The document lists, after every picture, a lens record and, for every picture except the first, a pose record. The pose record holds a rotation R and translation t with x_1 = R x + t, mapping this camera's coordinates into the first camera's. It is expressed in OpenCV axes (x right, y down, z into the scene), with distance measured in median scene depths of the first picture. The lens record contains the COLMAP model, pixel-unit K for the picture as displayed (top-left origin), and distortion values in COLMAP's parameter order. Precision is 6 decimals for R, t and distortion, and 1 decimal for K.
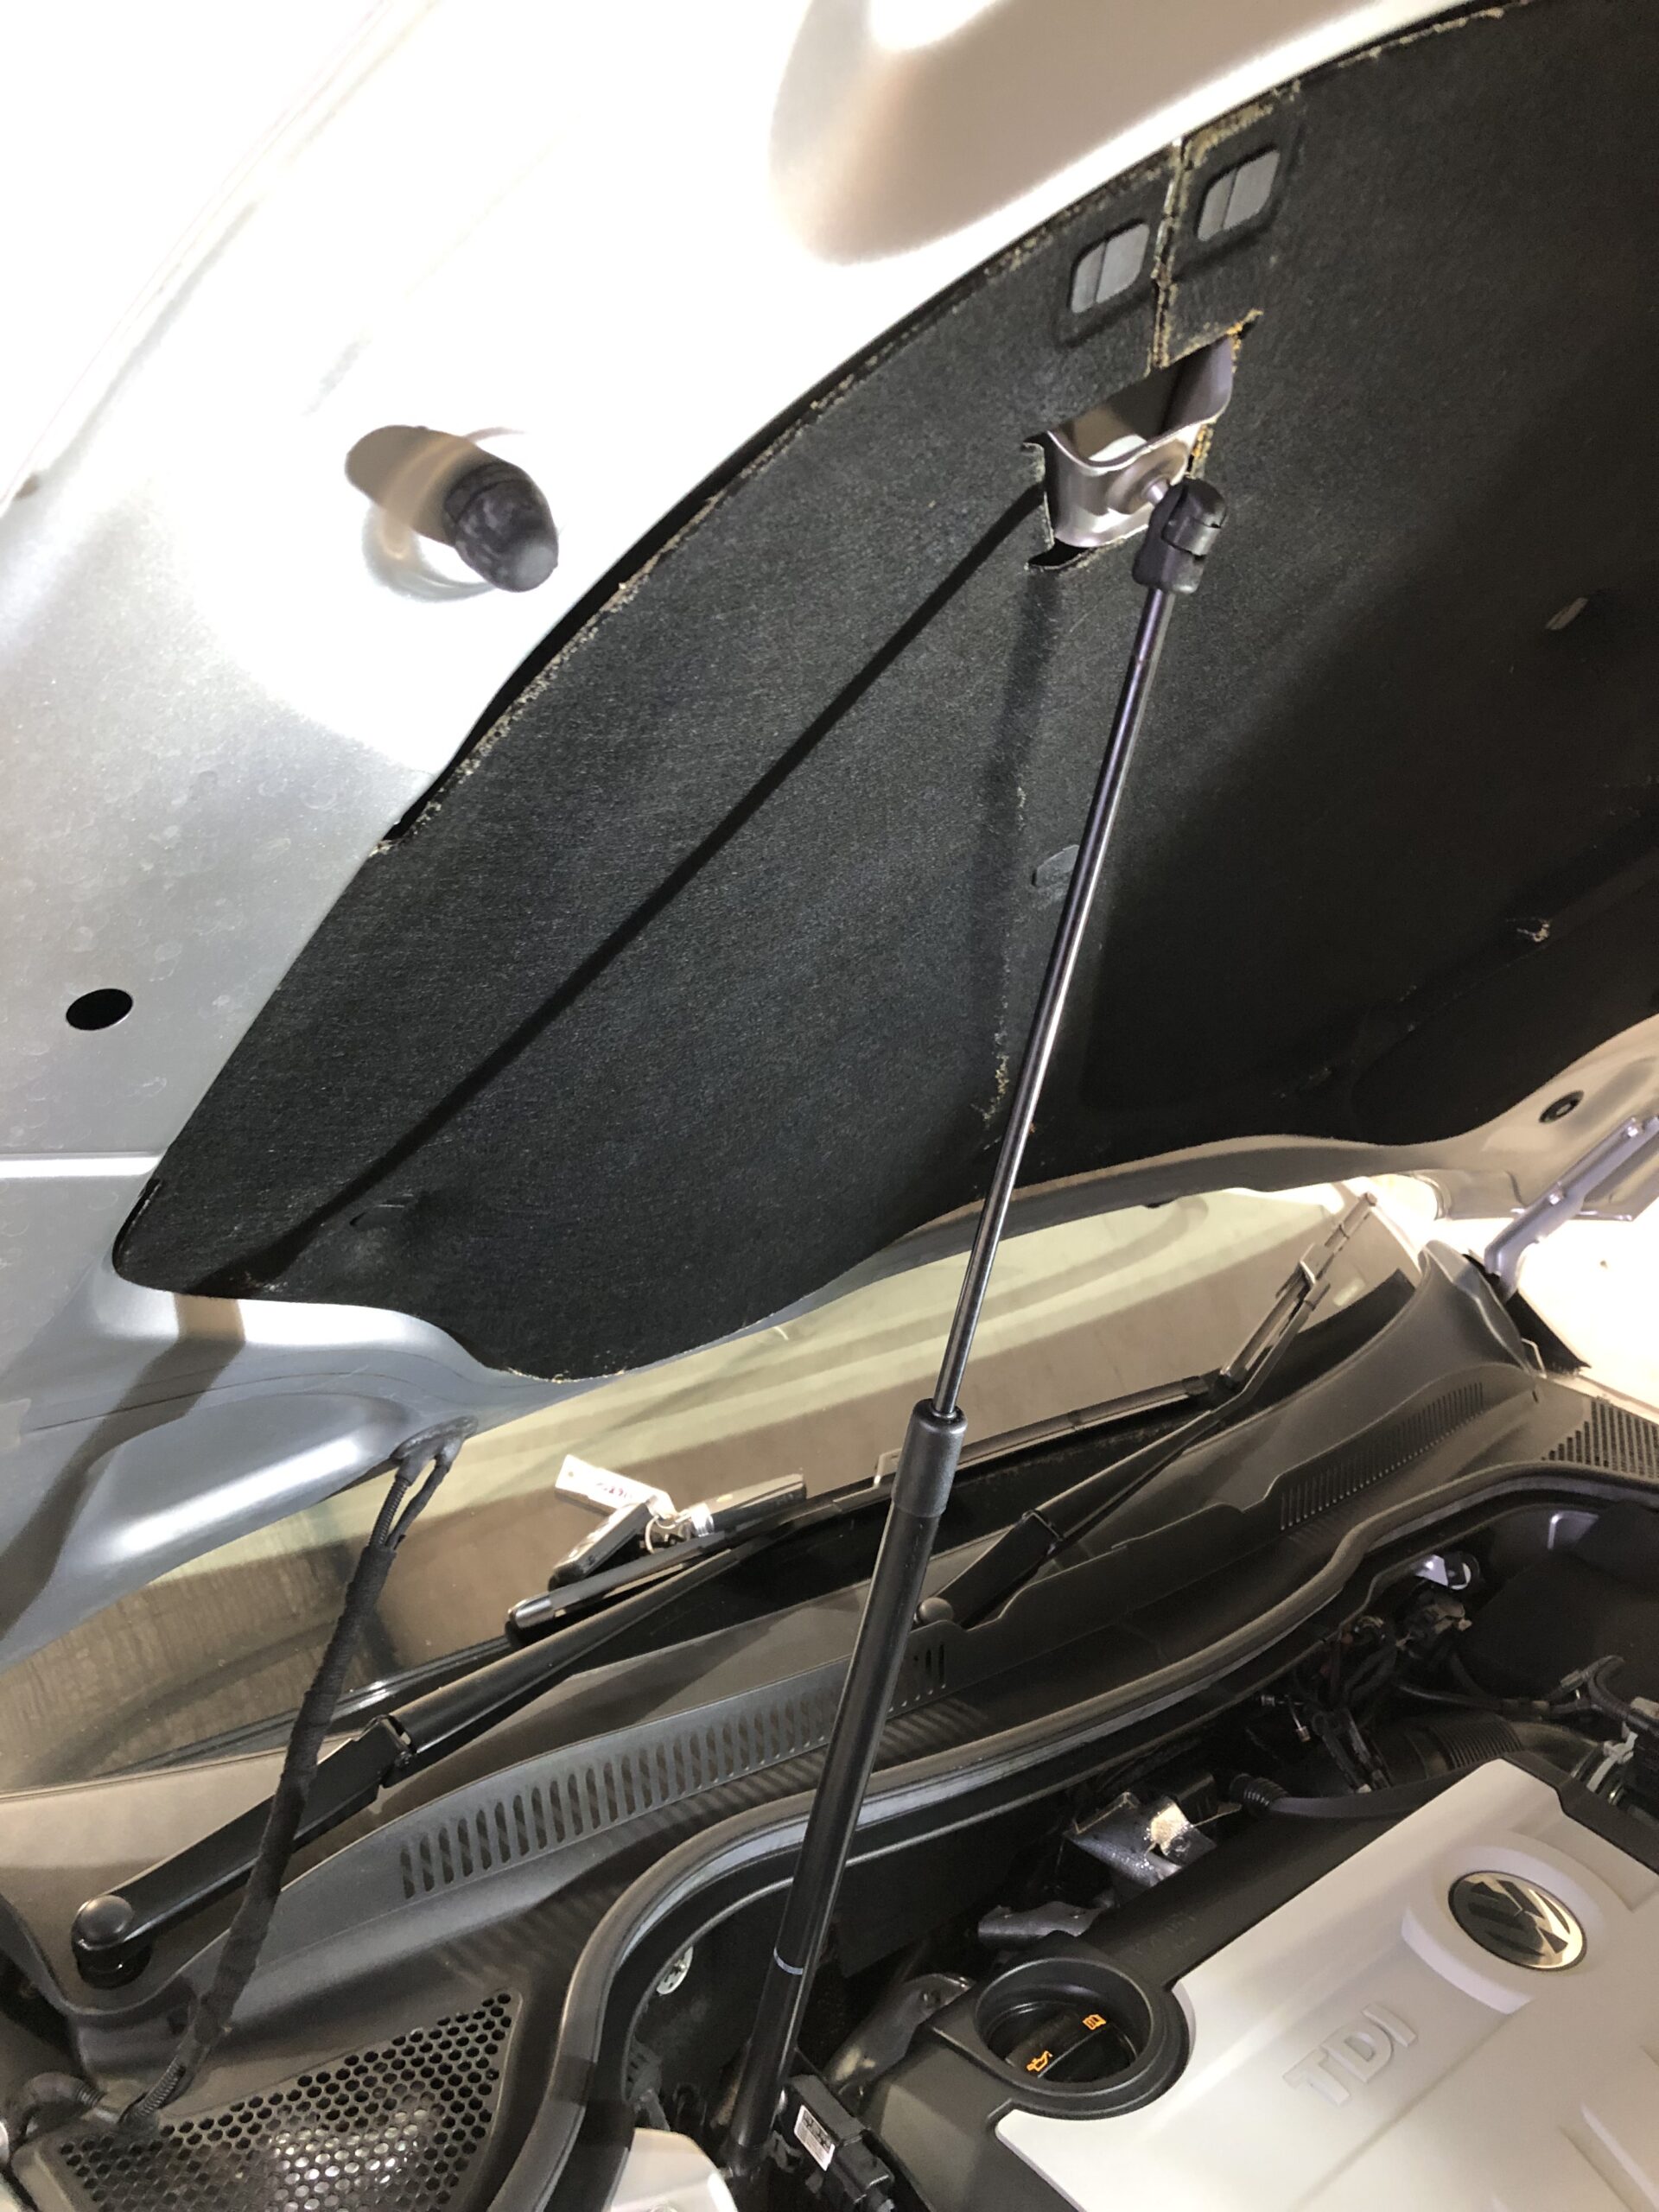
lens RADIAL K [[1876.1, 0, 829.5], [0, 1876.1, 1152.6], [0, 0, 1]] dist [0.012073, 0.000533]
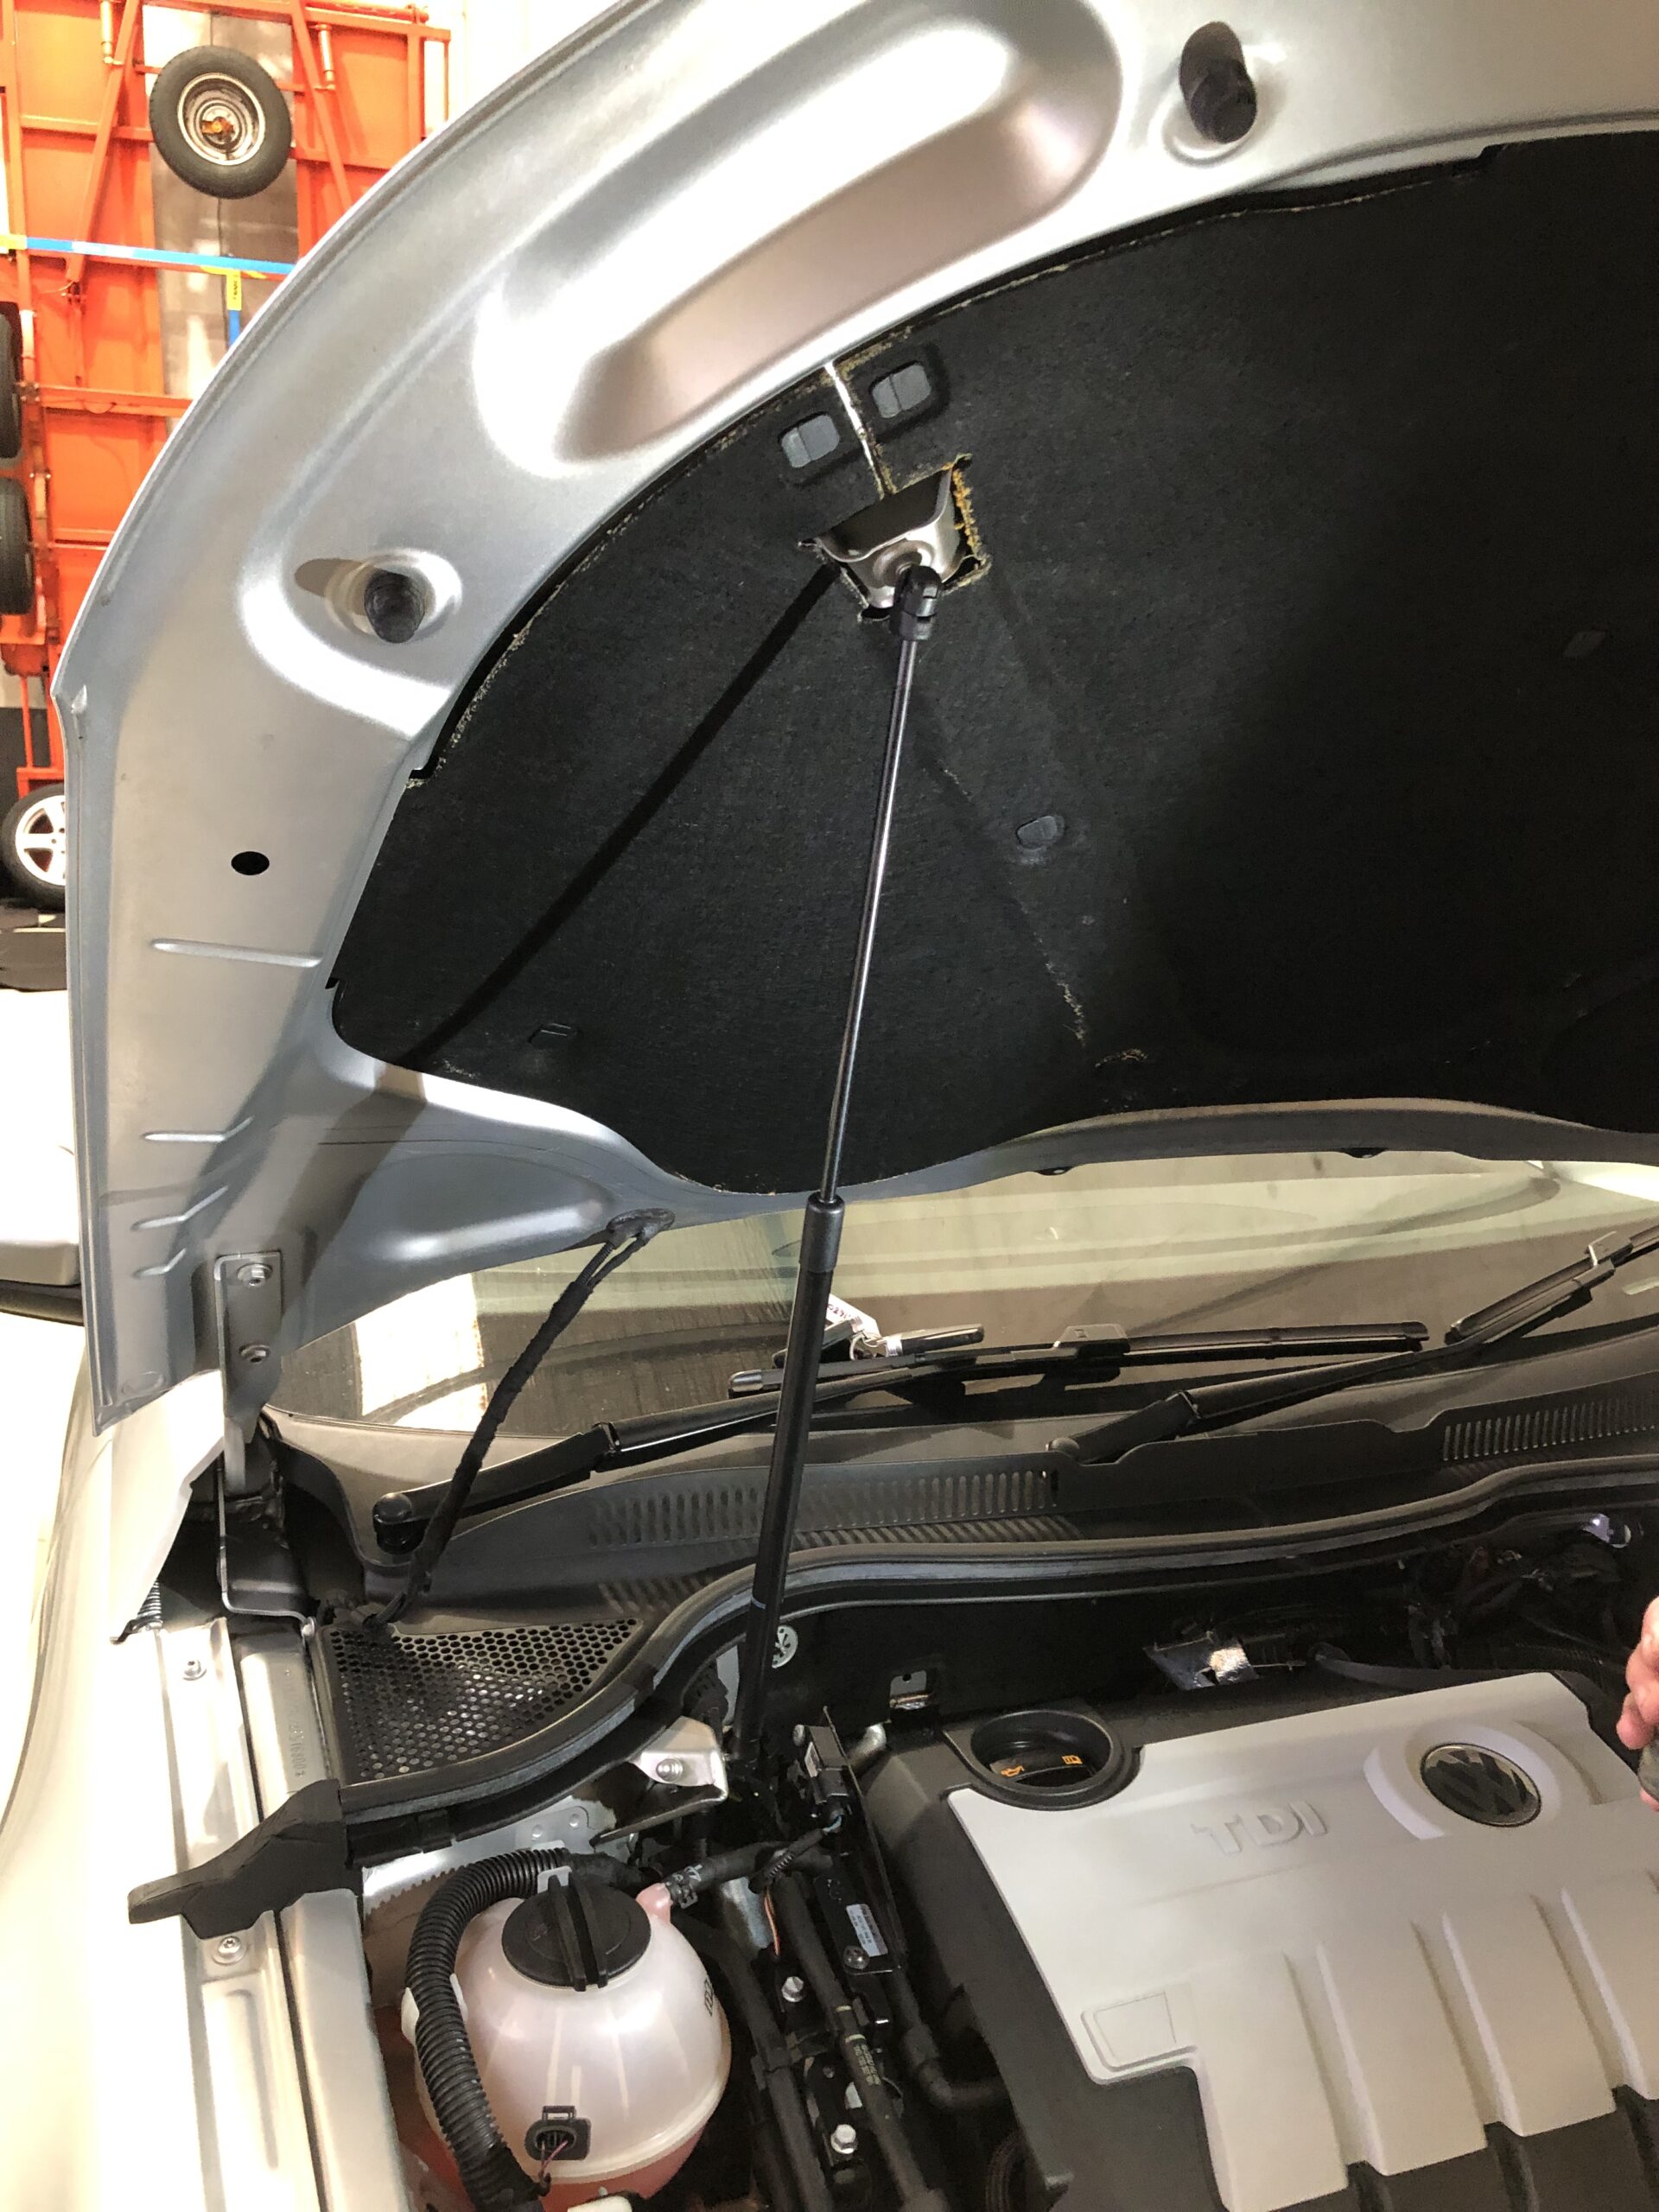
lens RADIAL K [[1876.1, 0, 829.5], [0, 1876.1, 1152.6], [0, 0, 1]] dist [0.012073, 0.000533]
pose [[0.920328, 0.118947, -0.372624, 0.455040], [-0.116062, 0.992781, 0.030253, 0.044249], [0.373532, 0.015405, 0.927489, -0.255910]]
